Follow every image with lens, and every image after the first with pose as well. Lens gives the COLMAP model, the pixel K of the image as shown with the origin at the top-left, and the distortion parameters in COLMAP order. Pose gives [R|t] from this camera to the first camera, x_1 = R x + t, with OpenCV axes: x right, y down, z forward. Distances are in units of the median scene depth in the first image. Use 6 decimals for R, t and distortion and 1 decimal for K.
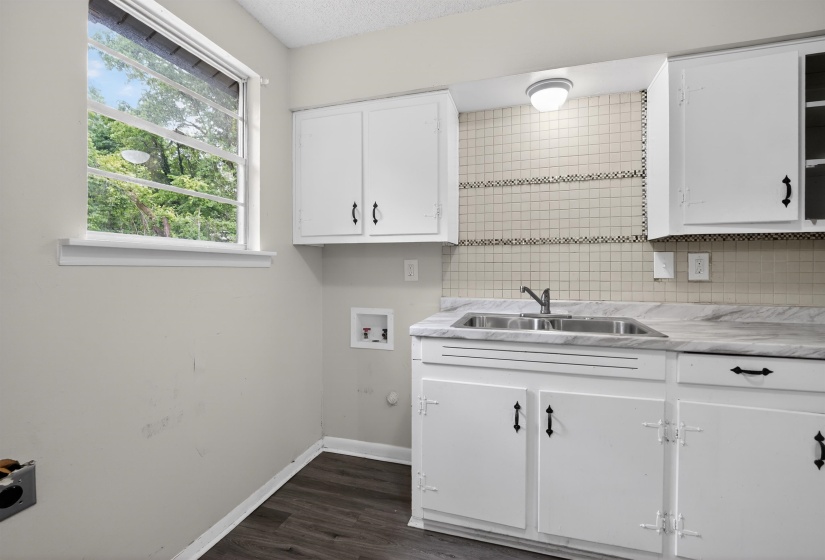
lens RADIAL K [[375.1, 0, 408.5], [0, 375.1, 270.5], [0, 0, 1]] dist [-0.018292, 0.001332]
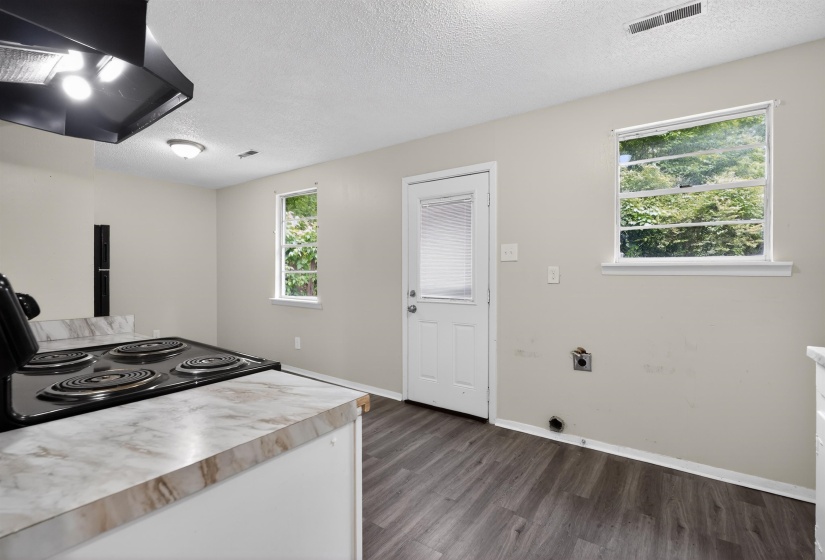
lens RADIAL K [[375.1, 0, 407.8], [0, 375.1, 273.9], [0, 0, 1]] dist [-0.018292, 0.001332]
pose [[-0.315917, 0.001571, -0.948785, 0.944913], [-0.008891, 0.999950, 0.004616, -0.012624], [0.948745, 0.009894, -0.315887, 0.328145]]
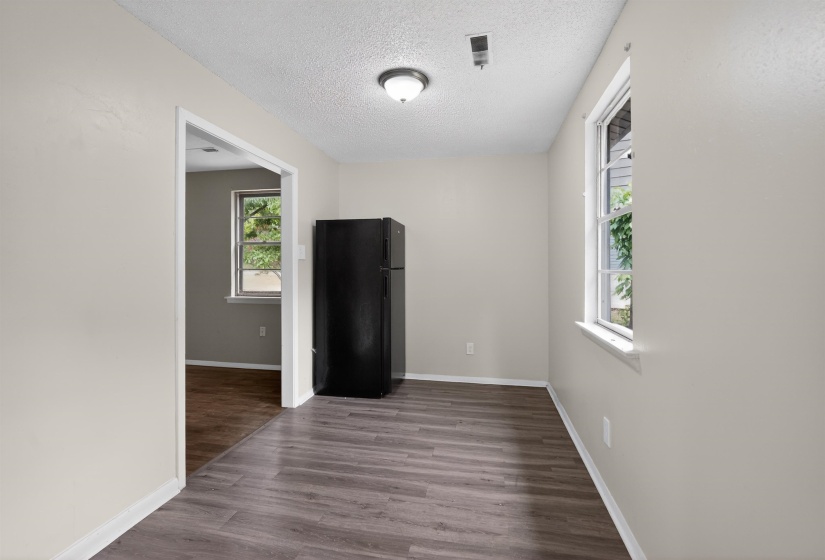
lens RADIAL K [[375.1, 0, 408.6], [0, 375.1, 275.4], [0, 0, 1]] dist [-0.018292, 0.001332]
pose [[-0.993810, 0.001064, -0.111090, -0.396699], [-0.001014, 0.999826, 0.018646, -0.016351], [0.111090, 0.018643, -0.993635, -0.100181]]
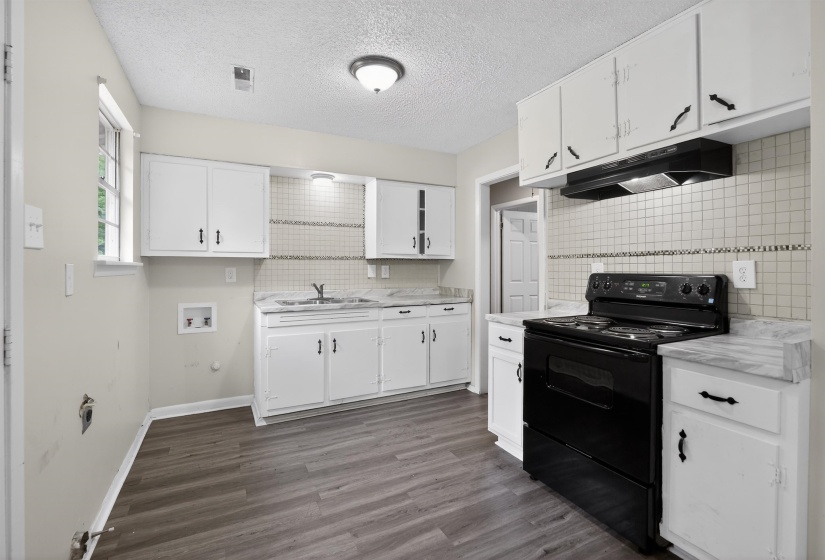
lens RADIAL K [[375.1, 0, 413.3], [0, 375.1, 269.2], [0, 0, 1]] dist [-0.018292, 0.001332]
pose [[0.705682, -0.003641, 0.708519, -0.623393], [0.003814, 0.999992, 0.001340, -0.026147], [-0.708519, 0.001757, 0.705690, -0.630494]]
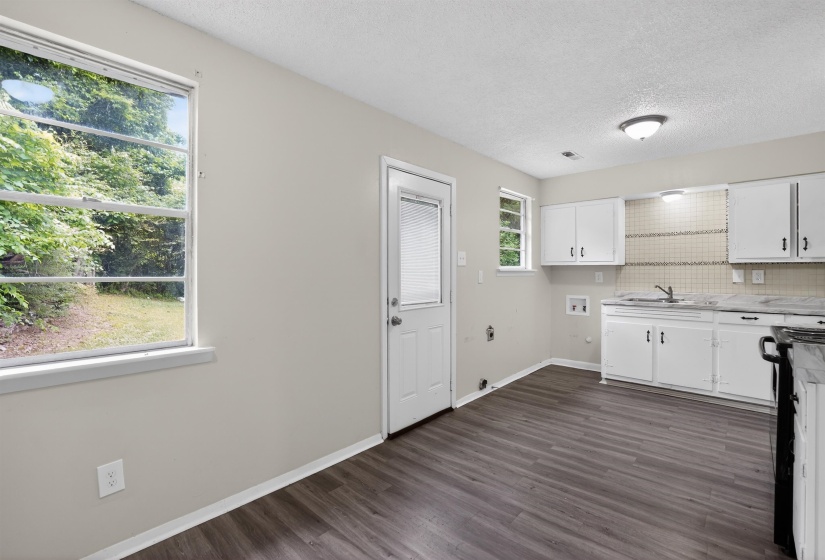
lens RADIAL K [[375.1, 0, 410.7], [0, 375.1, 272.5], [0, 0, 1]] dist [-0.018292, 0.001332]
pose [[0.910732, 0.001034, -0.412997, -0.105692], [-0.001896, 0.999997, -0.001676, -0.025051], [0.412994, 0.002309, 0.910731, -1.542516]]
